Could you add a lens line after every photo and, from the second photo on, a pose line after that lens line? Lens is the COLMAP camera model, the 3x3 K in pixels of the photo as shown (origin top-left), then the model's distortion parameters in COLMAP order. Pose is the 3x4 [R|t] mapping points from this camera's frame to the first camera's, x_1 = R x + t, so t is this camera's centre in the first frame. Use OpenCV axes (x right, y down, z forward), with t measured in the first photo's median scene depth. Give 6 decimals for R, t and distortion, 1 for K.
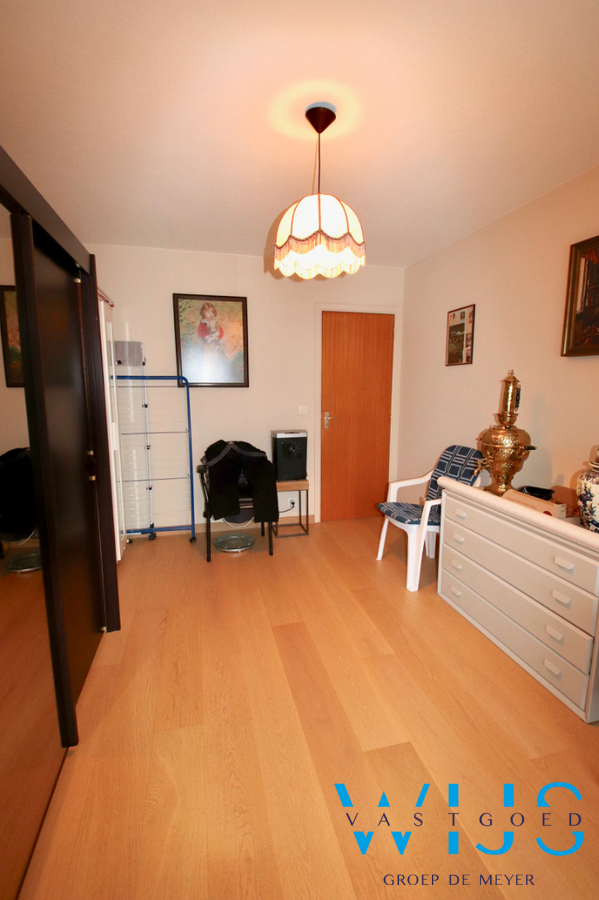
lens RADIAL K [[430.2, 0, 299.5], [0, 430.2, 450.0], [0, 0, 1]] dist [-0.000361, -0.000312]
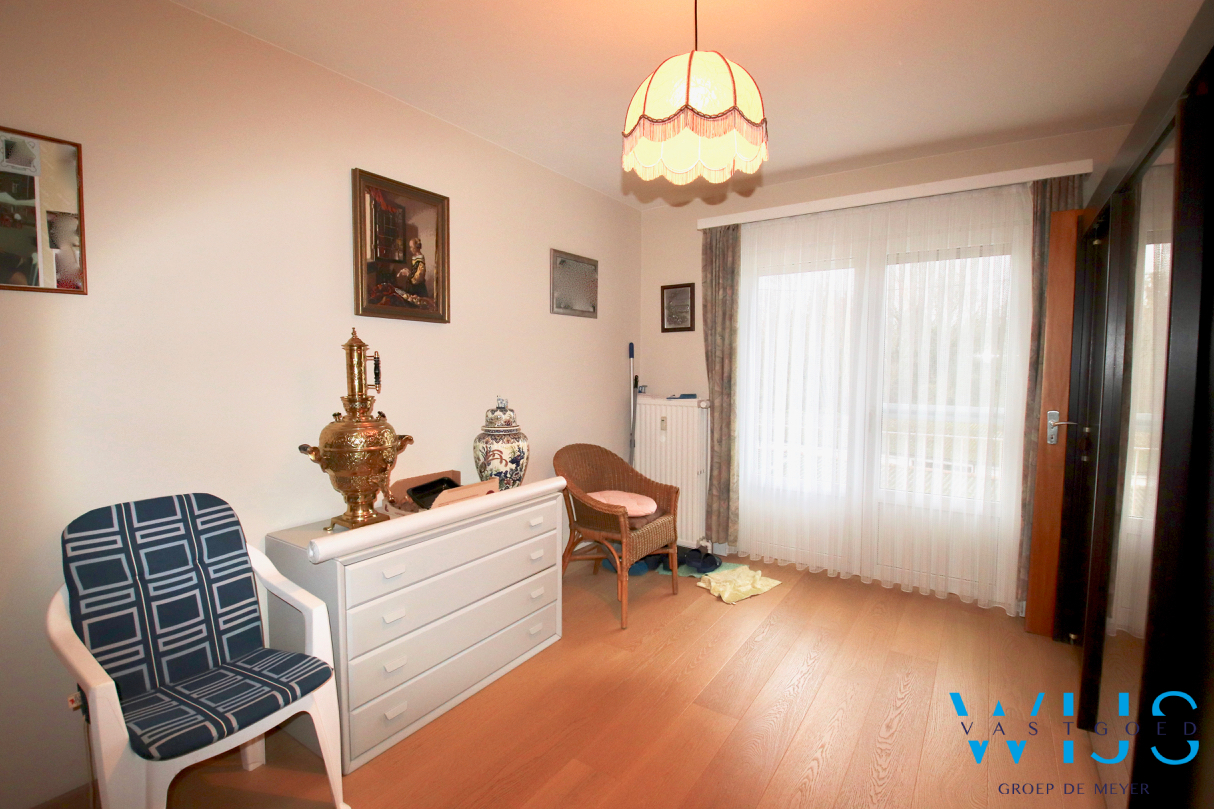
lens RADIAL K [[580.3, 0, 585.4], [0, 580.3, 404.8], [0, 0, 1]] dist [-0.000361, -0.000312]
pose [[-0.658186, -0.048288, 0.751305, -0.409861], [0.118655, 0.978815, 0.166860, -0.188424], [-0.743446, 0.198971, -0.638513, 1.402204]]
